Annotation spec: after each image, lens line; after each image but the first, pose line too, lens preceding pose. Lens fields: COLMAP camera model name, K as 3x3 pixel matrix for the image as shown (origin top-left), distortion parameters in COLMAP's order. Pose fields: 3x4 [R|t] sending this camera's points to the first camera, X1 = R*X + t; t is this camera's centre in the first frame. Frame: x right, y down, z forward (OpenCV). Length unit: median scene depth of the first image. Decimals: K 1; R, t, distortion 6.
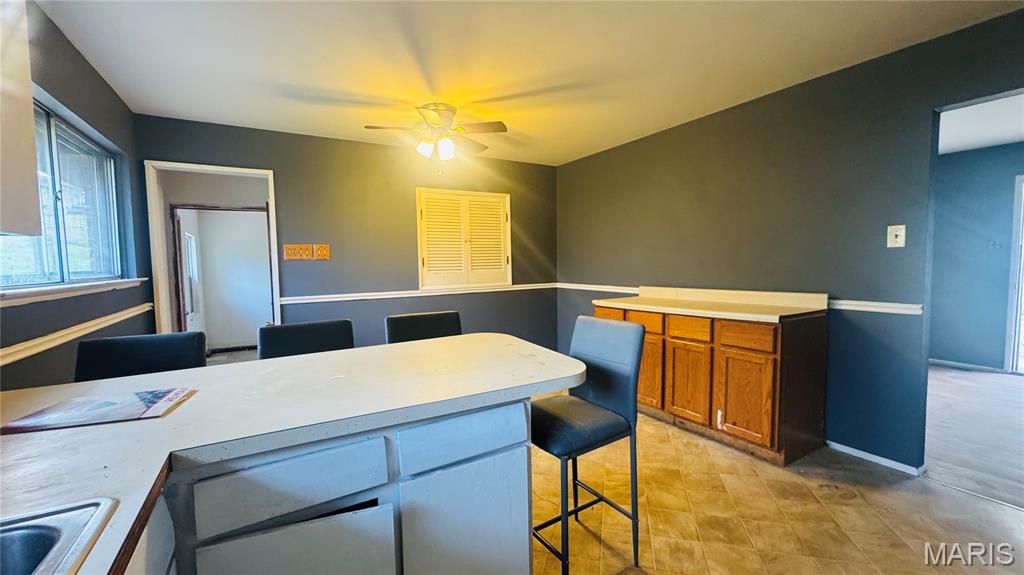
lens RADIAL K [[409.3, 0, 511.2], [0, 409.3, 284.0], [0, 0, 1]] dist [-0.003980, 0.000465]
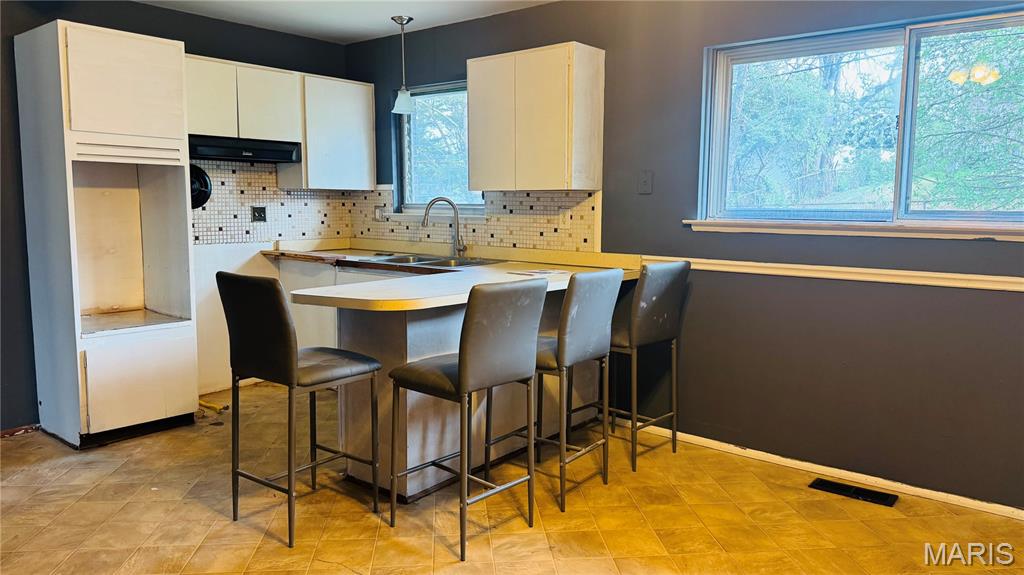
lens RADIAL K [[714.0, 0, 518.0], [0, 714.0, 282.6], [0, 0, 1]] dist [0.057764, -0.025672]
pose [[-0.942317, 0.048574, -0.331178, 0.119799], [-0.009180, 0.985291, 0.170636, -0.098364], [0.334595, 0.163833, -0.928011, 1.617912]]
